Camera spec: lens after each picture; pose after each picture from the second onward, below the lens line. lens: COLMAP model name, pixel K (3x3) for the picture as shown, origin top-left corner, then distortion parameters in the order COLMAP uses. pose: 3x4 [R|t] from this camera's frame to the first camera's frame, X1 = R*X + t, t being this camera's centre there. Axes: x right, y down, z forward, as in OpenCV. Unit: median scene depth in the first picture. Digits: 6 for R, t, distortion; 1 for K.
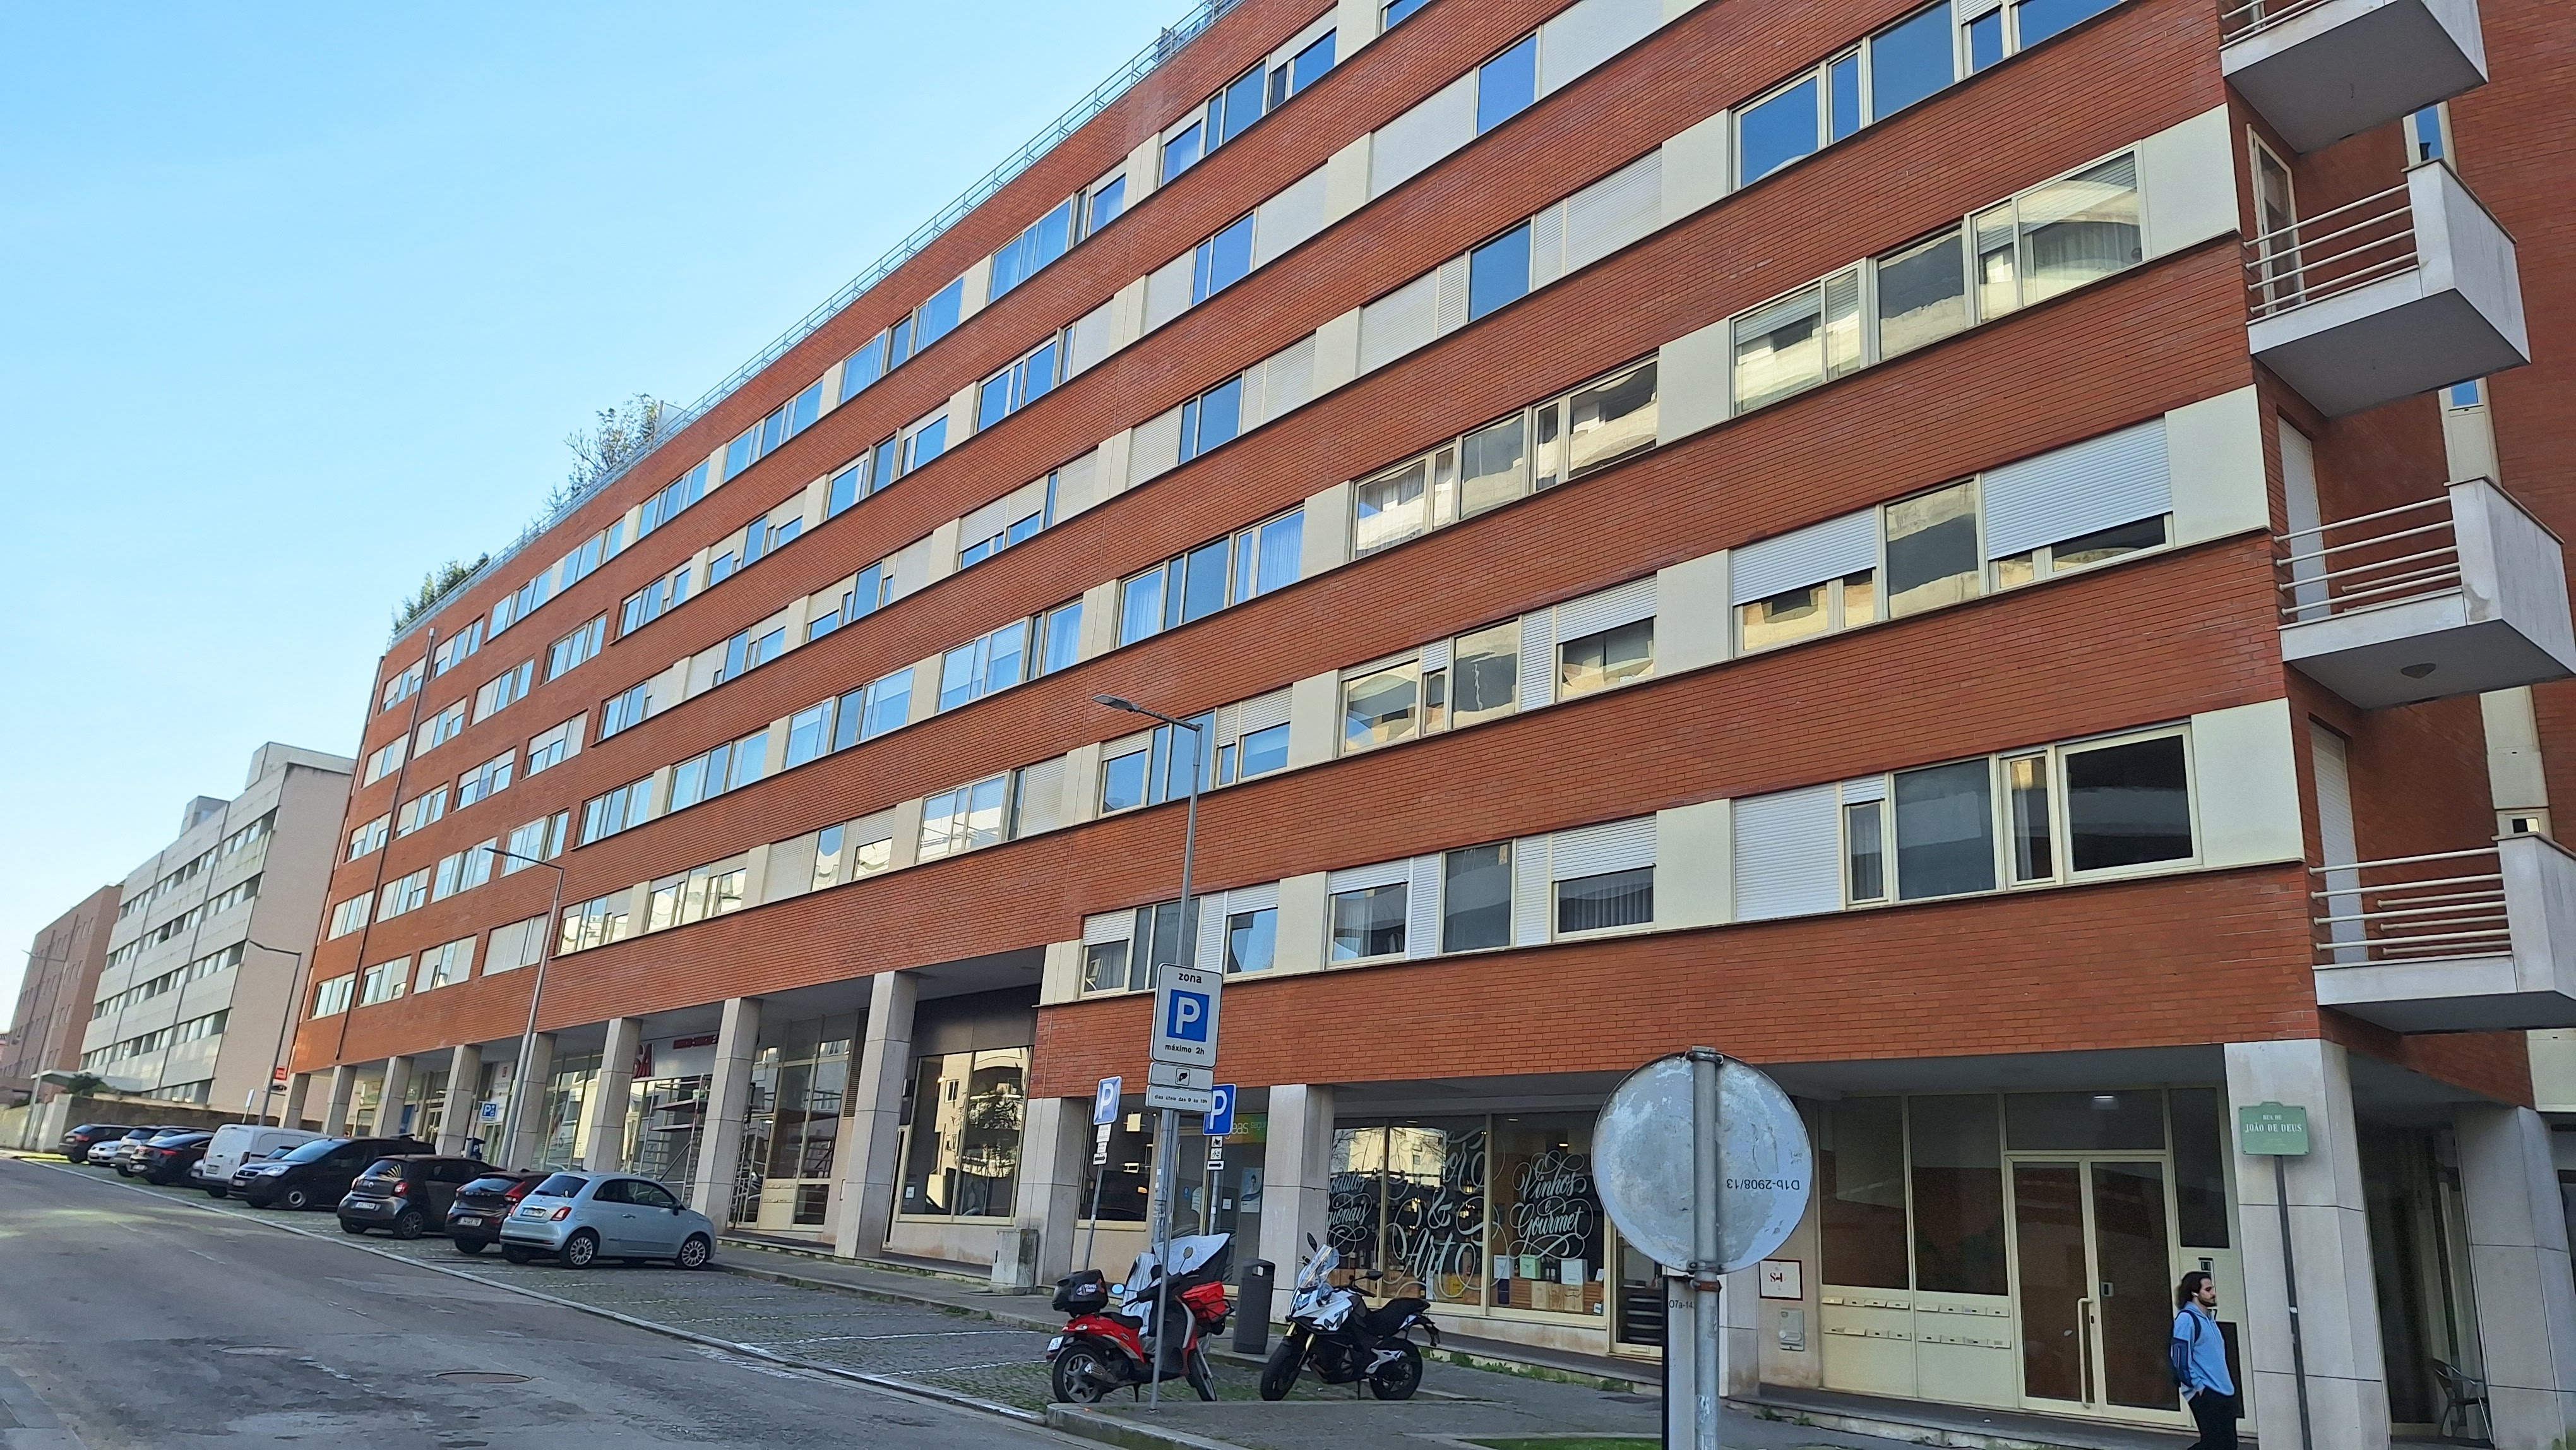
lens RADIAL K [[1772.8, 0, 1290.4], [0, 1772.8, 754.1], [0, 0, 1]] dist [0.031169, -0.000463]
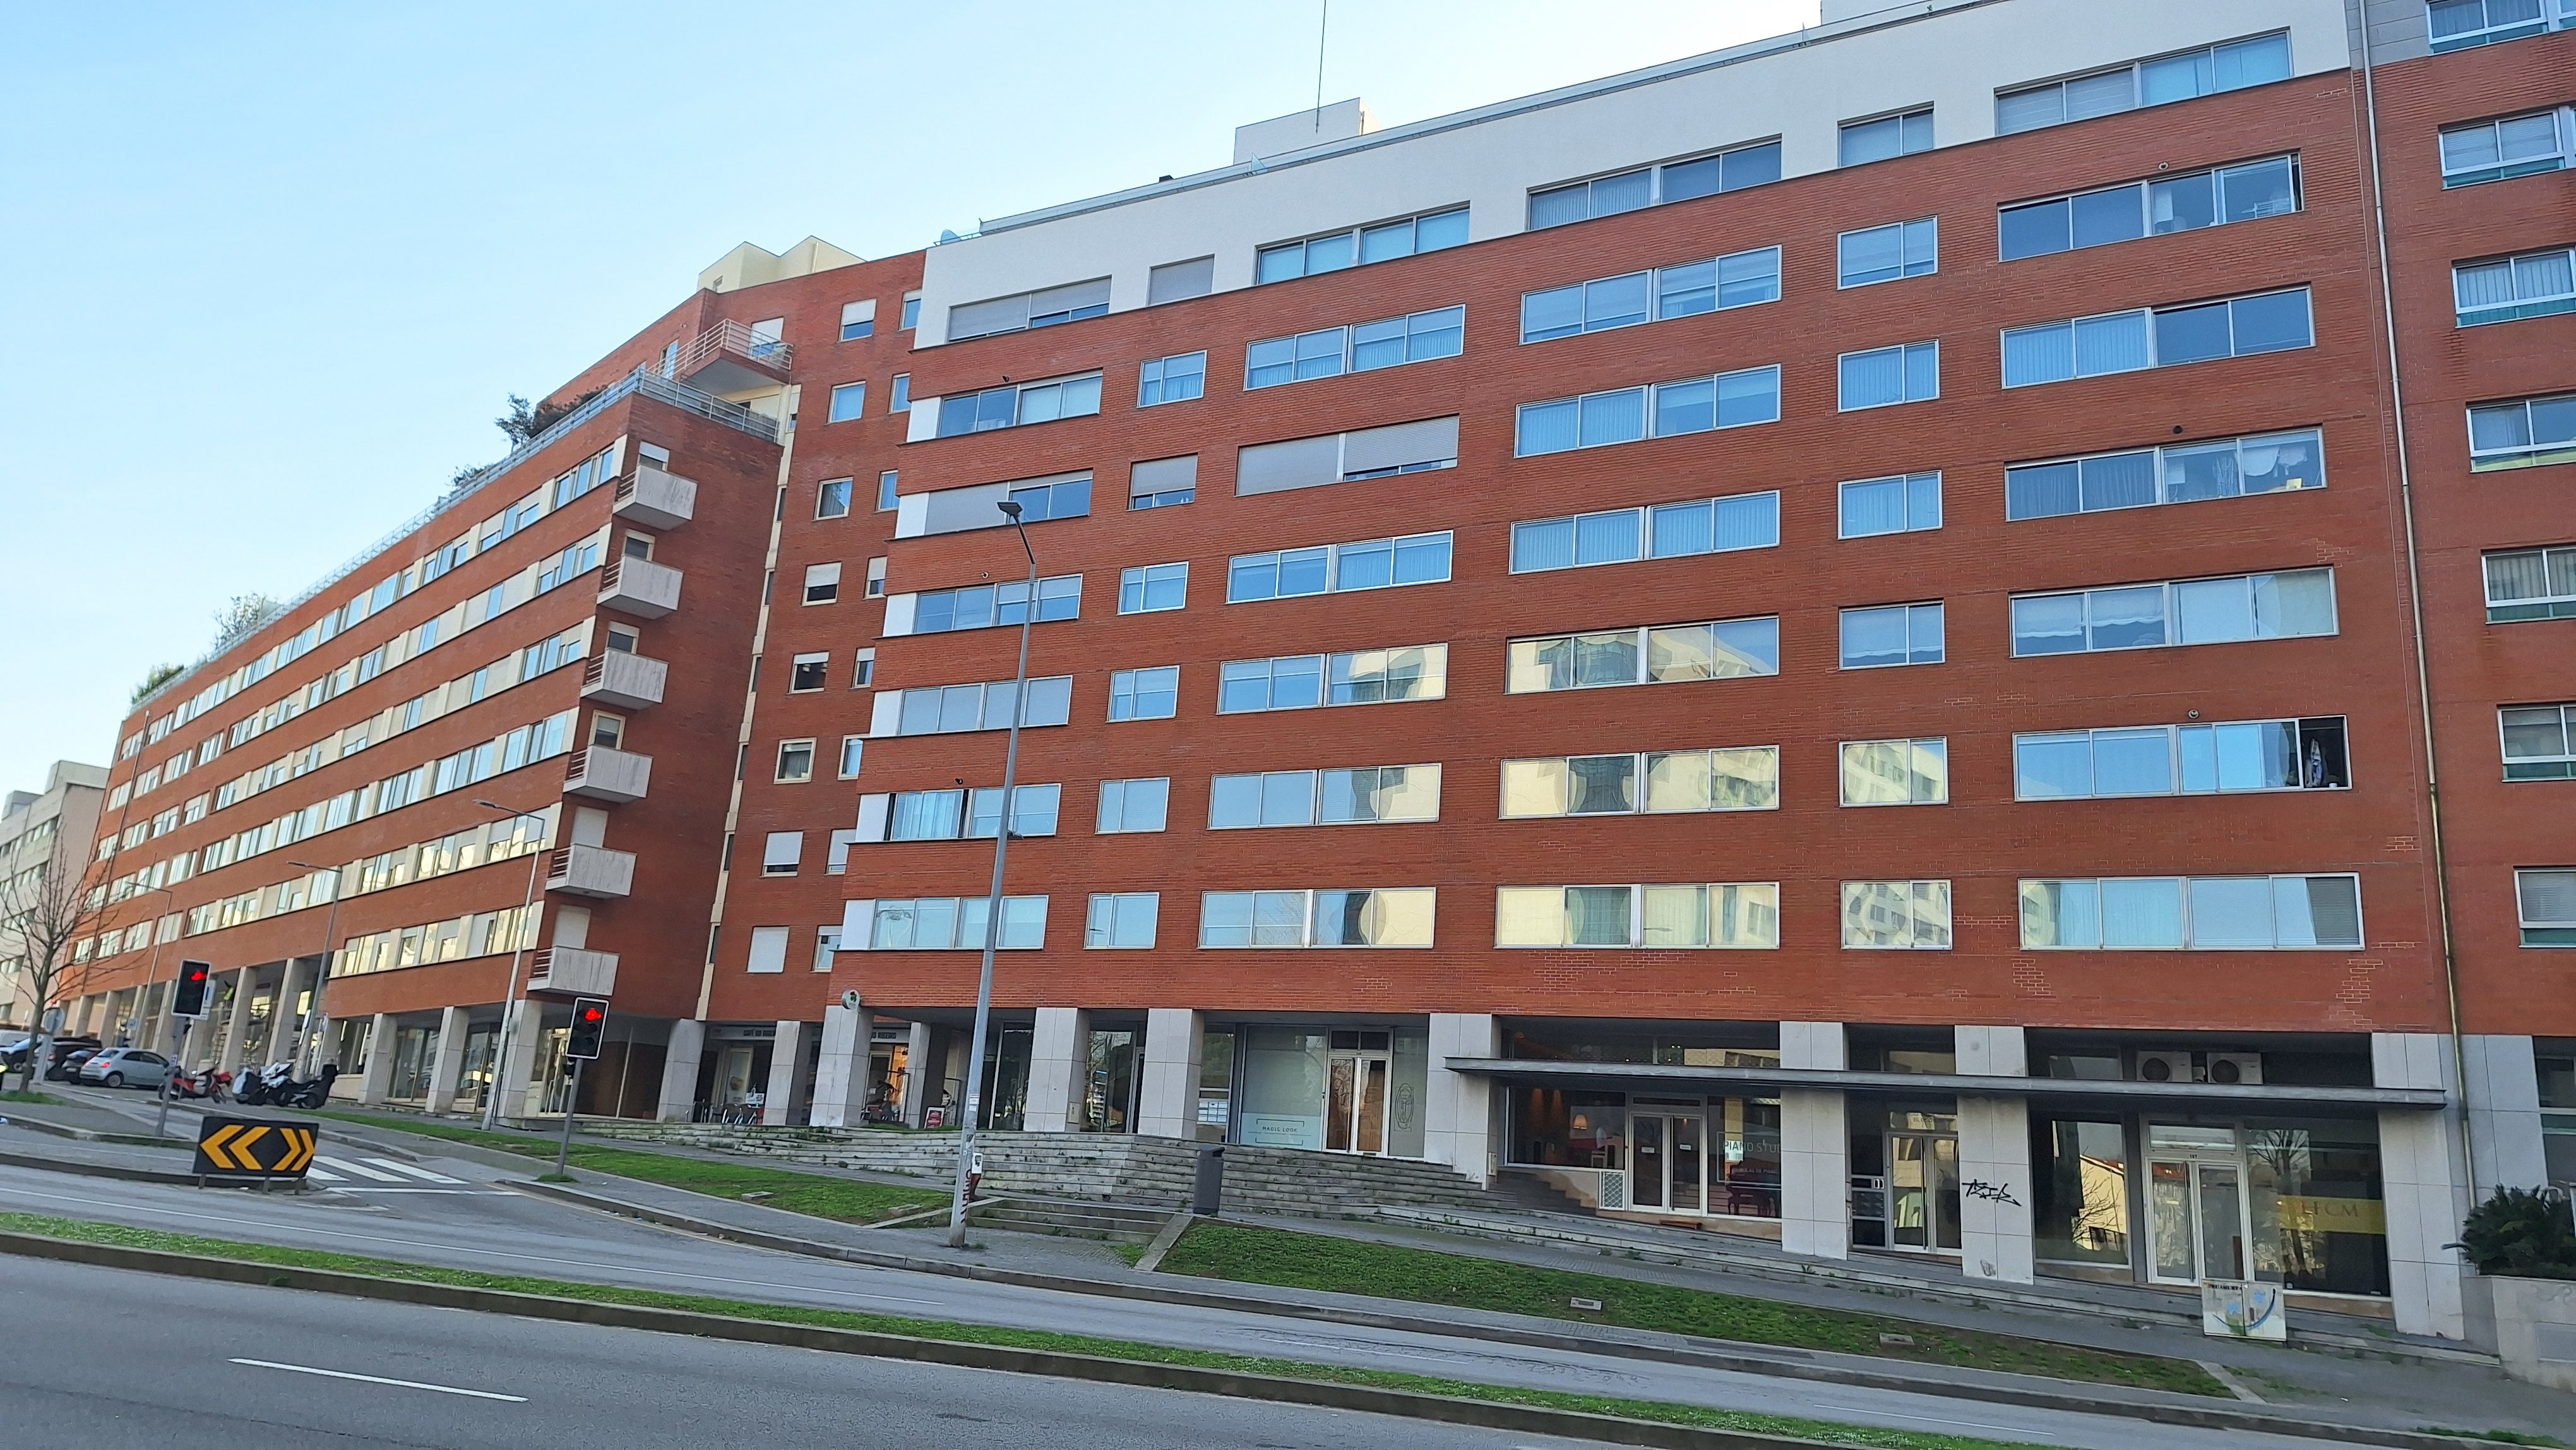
lens RADIAL K [[1843.5, 0, 1288.0], [0, 1843.5, 725.0], [0, 0, 1]] dist [0.005462, 0.003142]
pose [[0.999443, 0.009558, 0.031980, 0.473591], [-0.010550, 0.999463, 0.031009, -0.125351], [-0.031667, -0.031329, 0.999007, -0.652663]]
